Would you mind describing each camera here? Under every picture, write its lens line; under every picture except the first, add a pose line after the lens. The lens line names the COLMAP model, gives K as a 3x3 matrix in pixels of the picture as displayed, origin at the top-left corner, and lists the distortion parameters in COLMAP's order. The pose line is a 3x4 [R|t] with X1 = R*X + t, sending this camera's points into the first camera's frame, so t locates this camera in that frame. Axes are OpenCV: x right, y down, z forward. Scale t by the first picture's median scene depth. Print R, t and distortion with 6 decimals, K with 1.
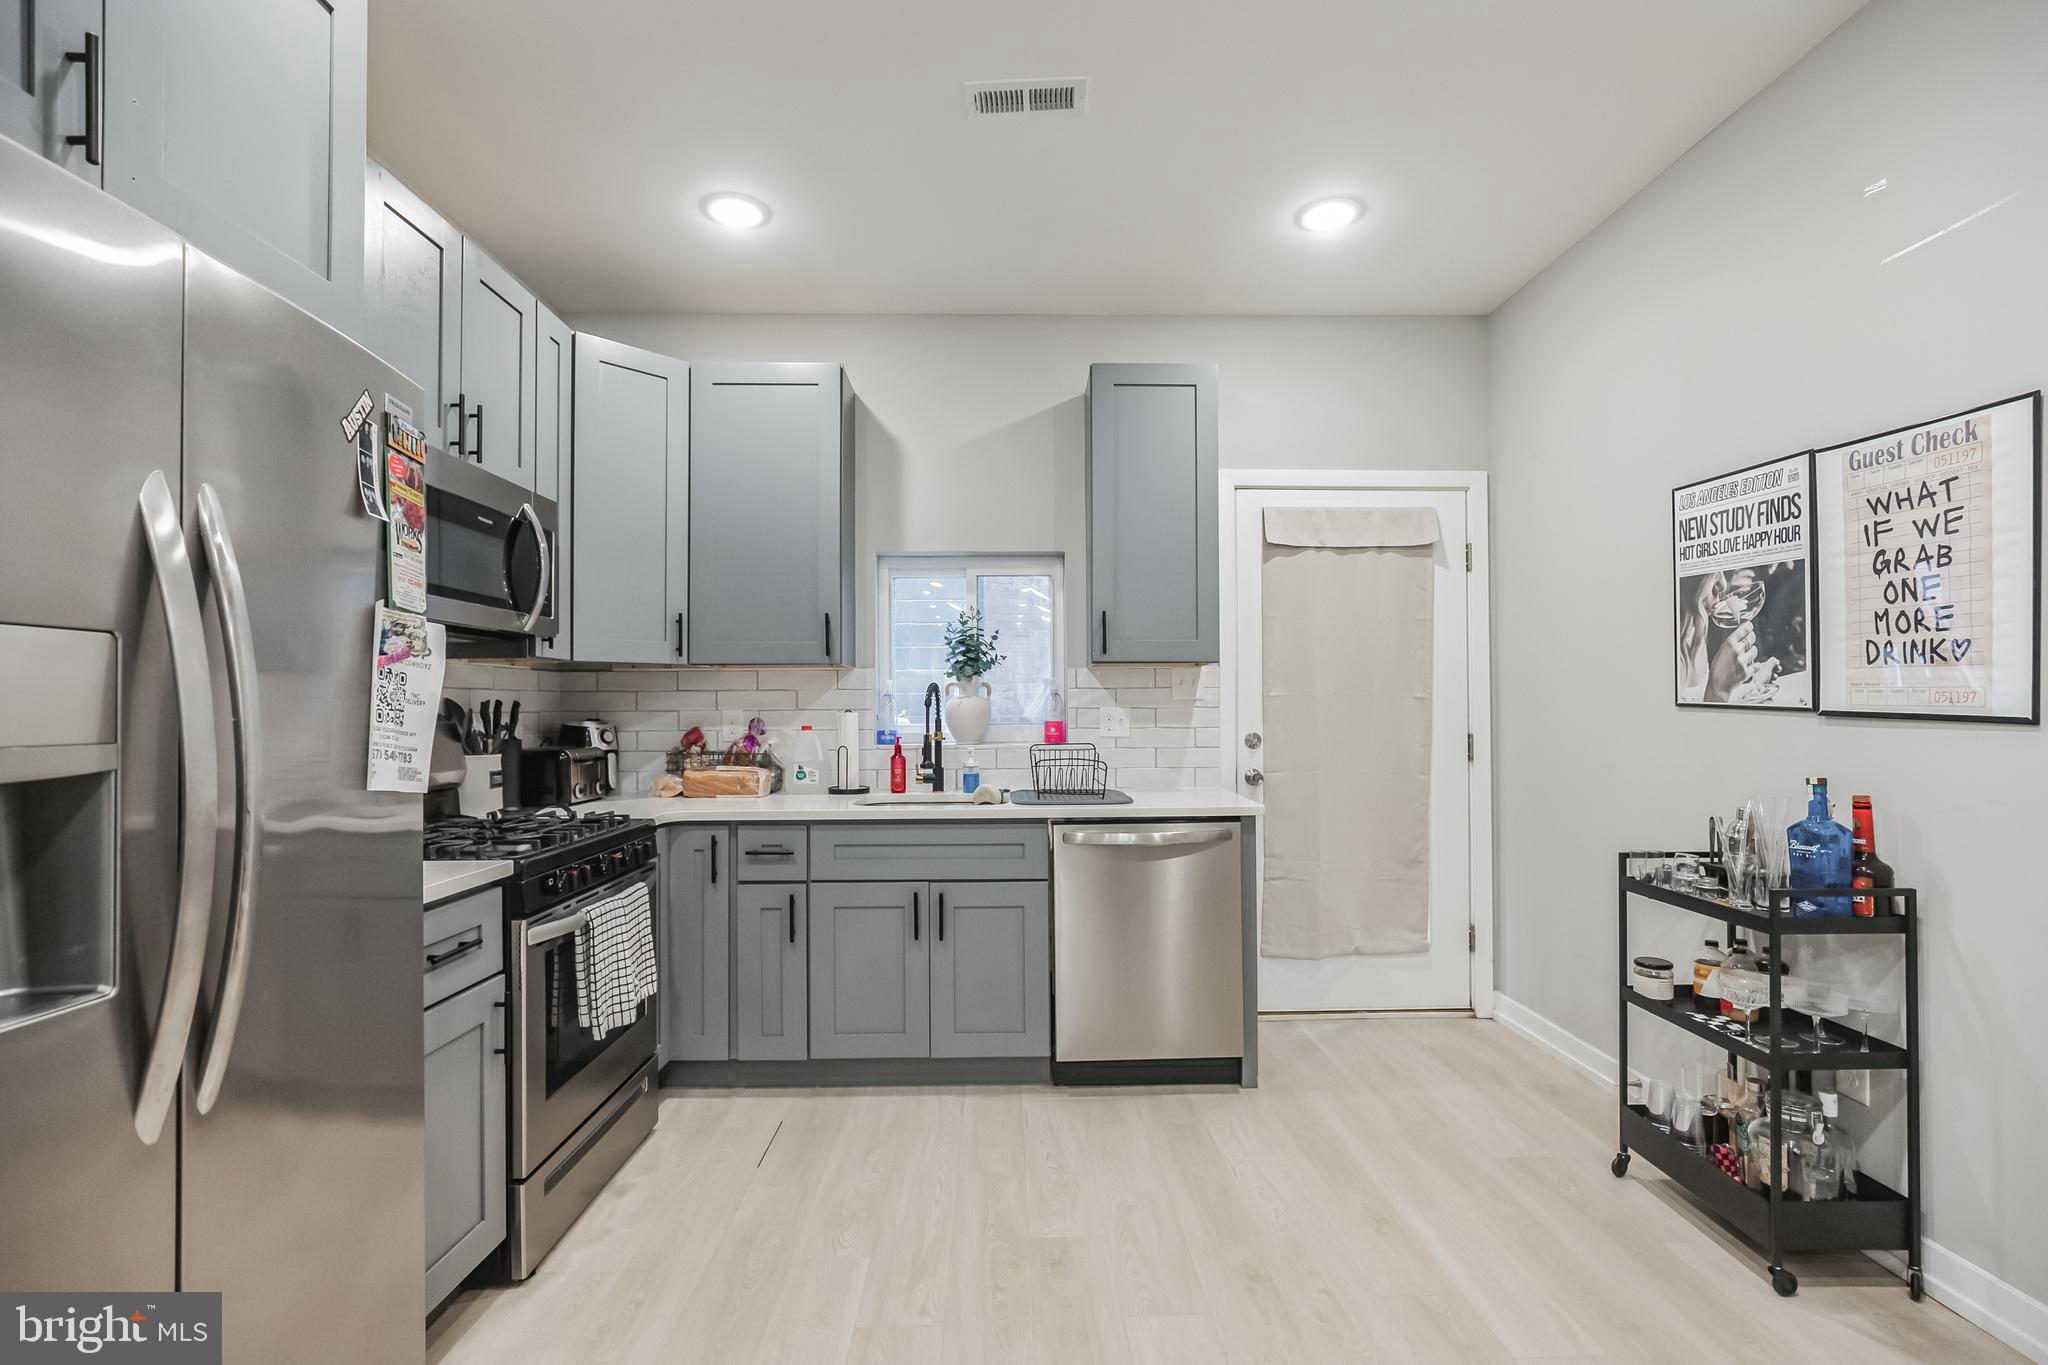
lens RADIAL K [[954.6, 0, 1032.8], [0, 954.6, 693.6], [0, 0, 1]] dist [0.000666, 0.000054]
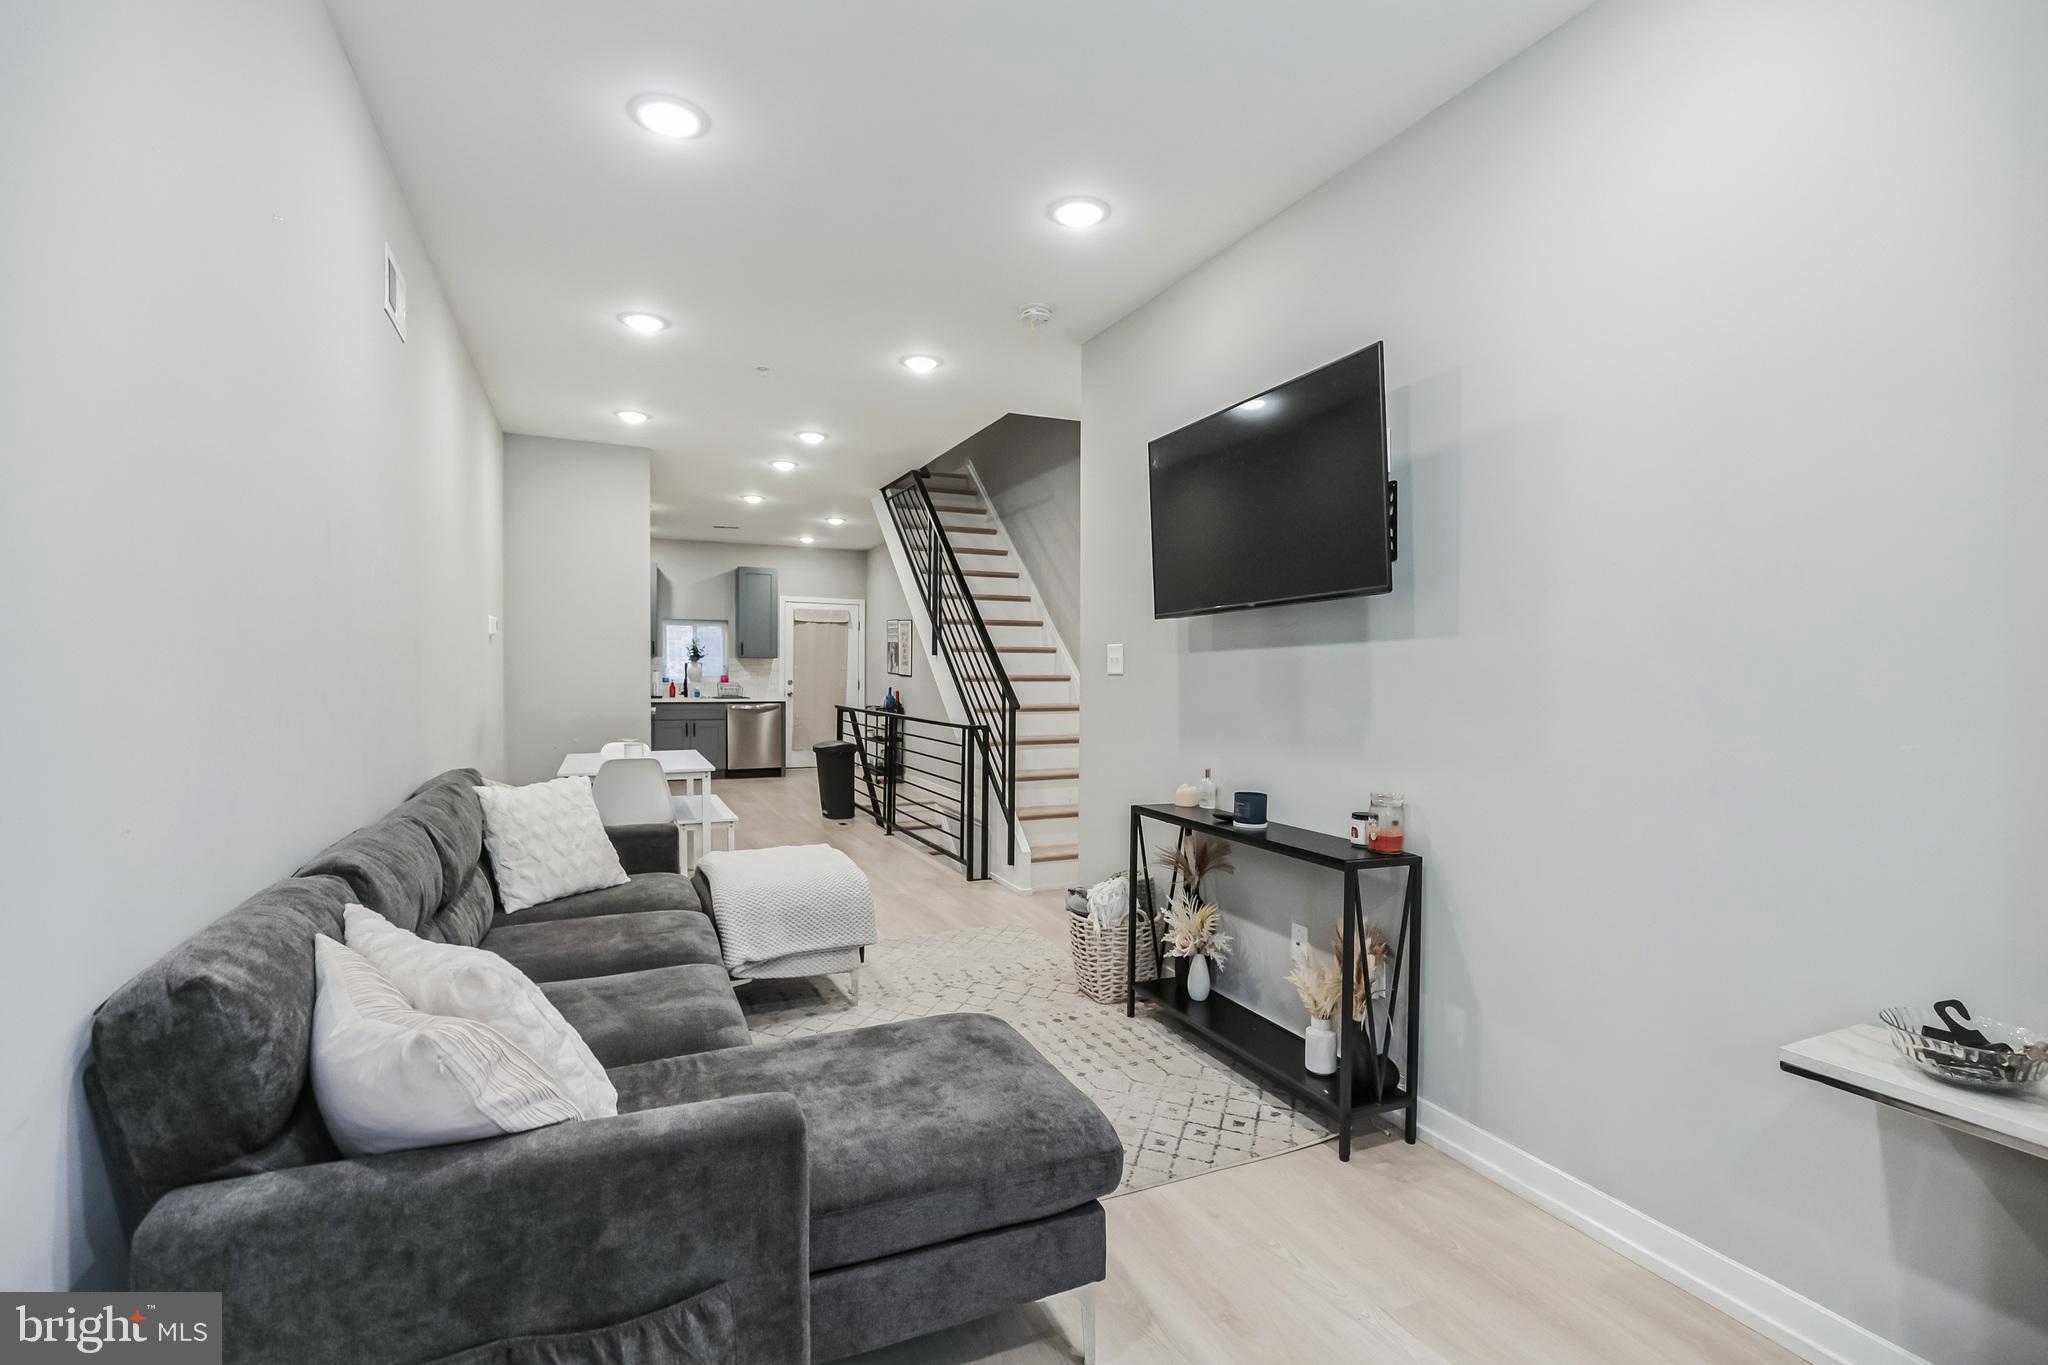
lens RADIAL K [[954.6, 0, 1040.8], [0, 954.6, 679.8], [0, 0, 1]] dist [0.000666, 0.000054]
pose [[0.920471, 0.007235, 0.390743, -0.240814], [-0.019920, 0.999398, 0.028421, -0.065838], [-0.390302, -0.033944, 0.920061, -2.244484]]
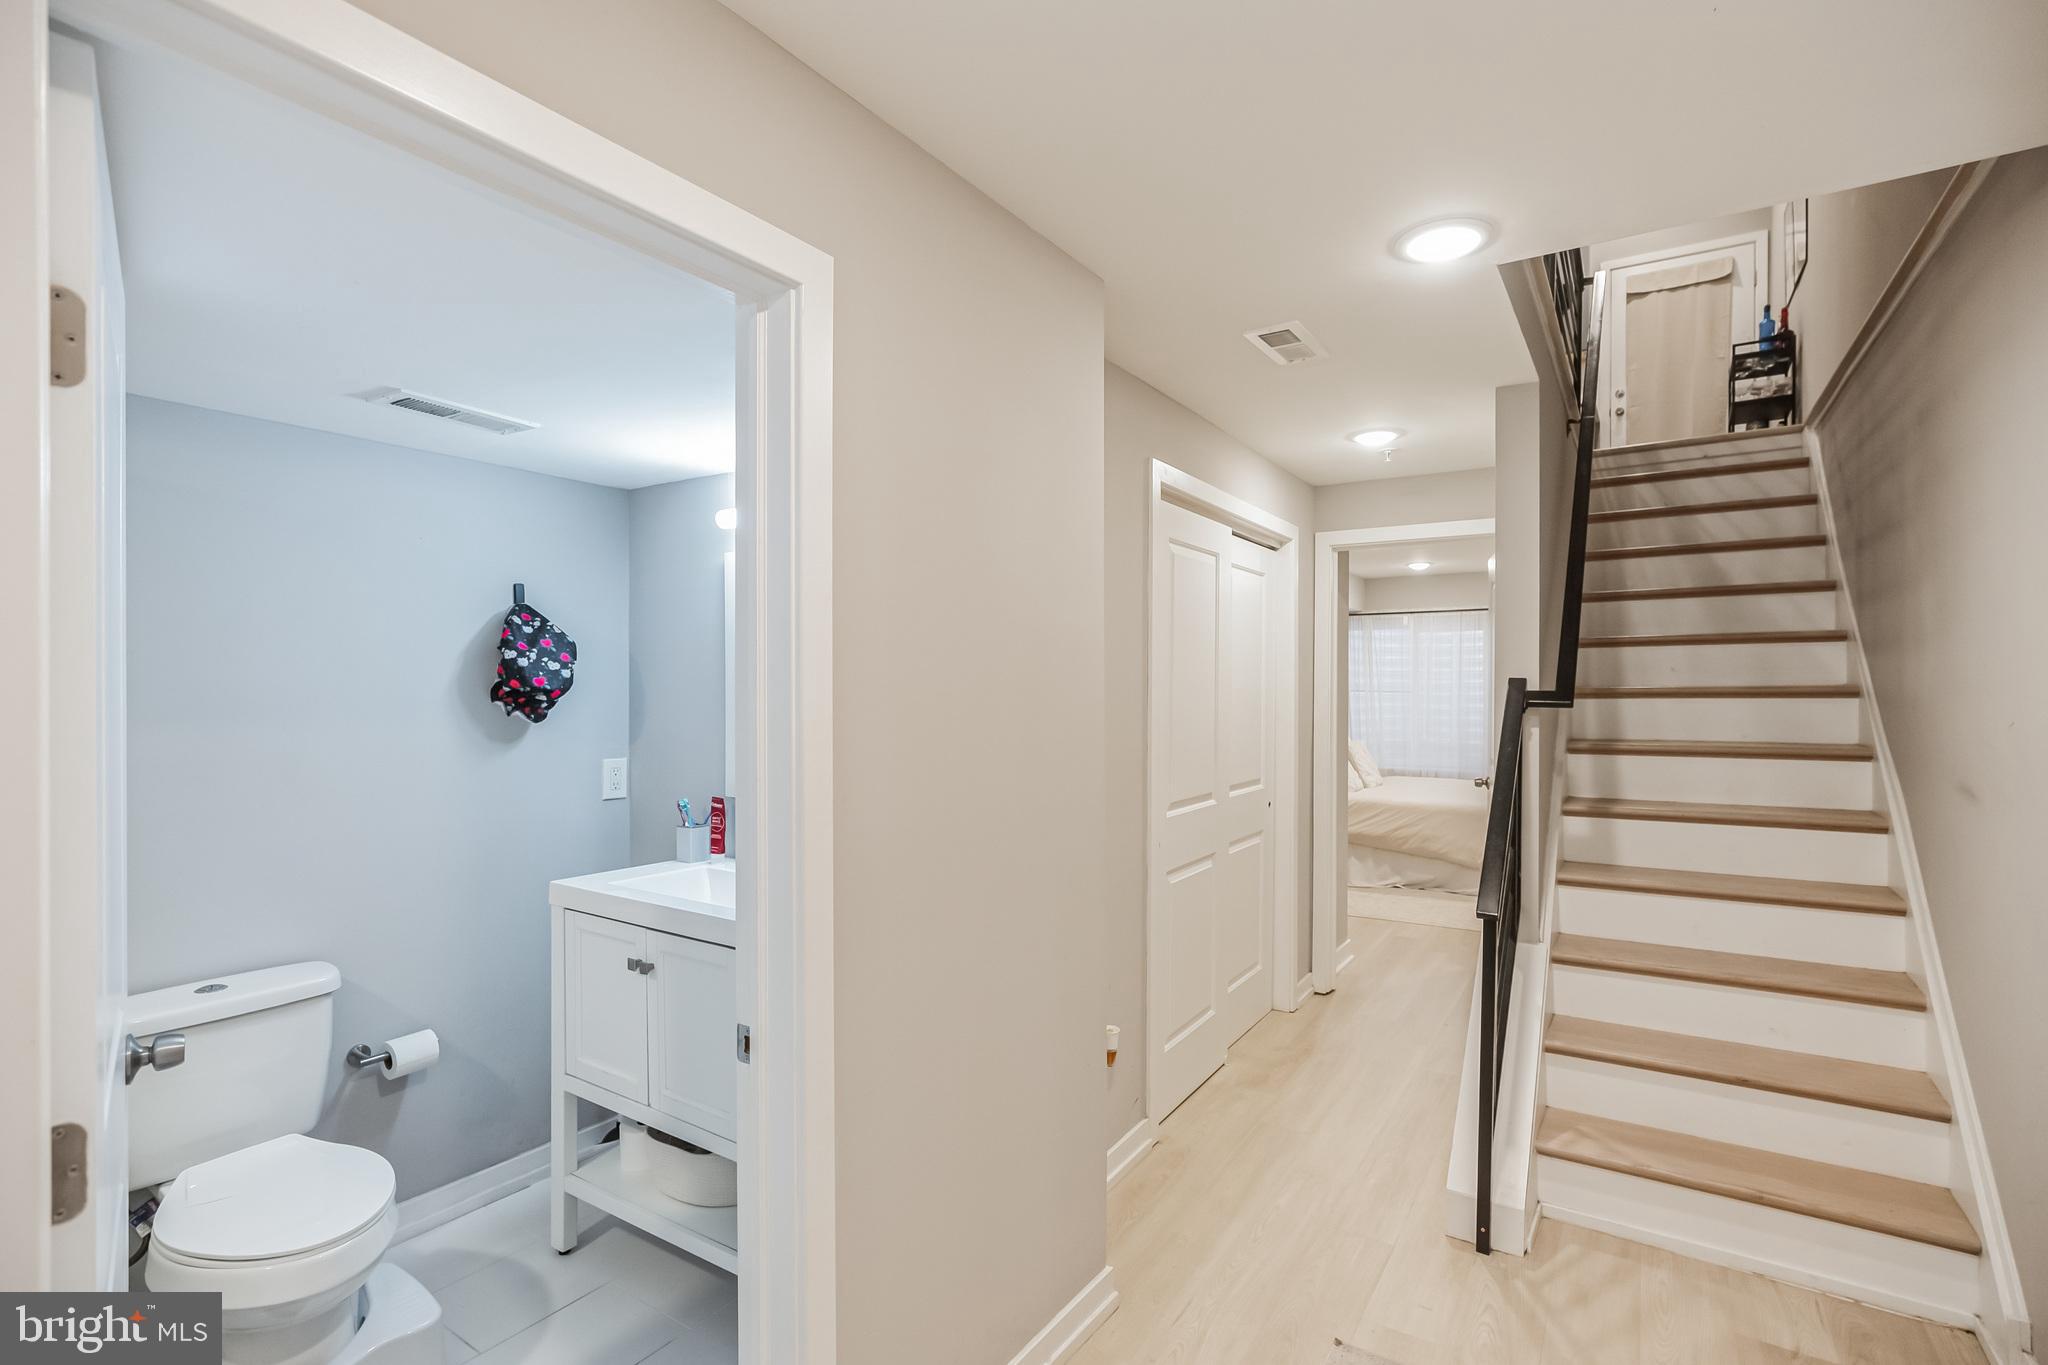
lens RADIAL K [[954.6, 0, 1028.8], [0, 954.6, 685.5], [0, 0, 1]] dist [0.000666, 0.000054]
pose [[0.822682, 0.011059, -0.568394, 0.361961], [0.008871, 0.999439, 0.032286, 0.599570], [0.568432, -0.031603, 0.822123, -1.425929]]
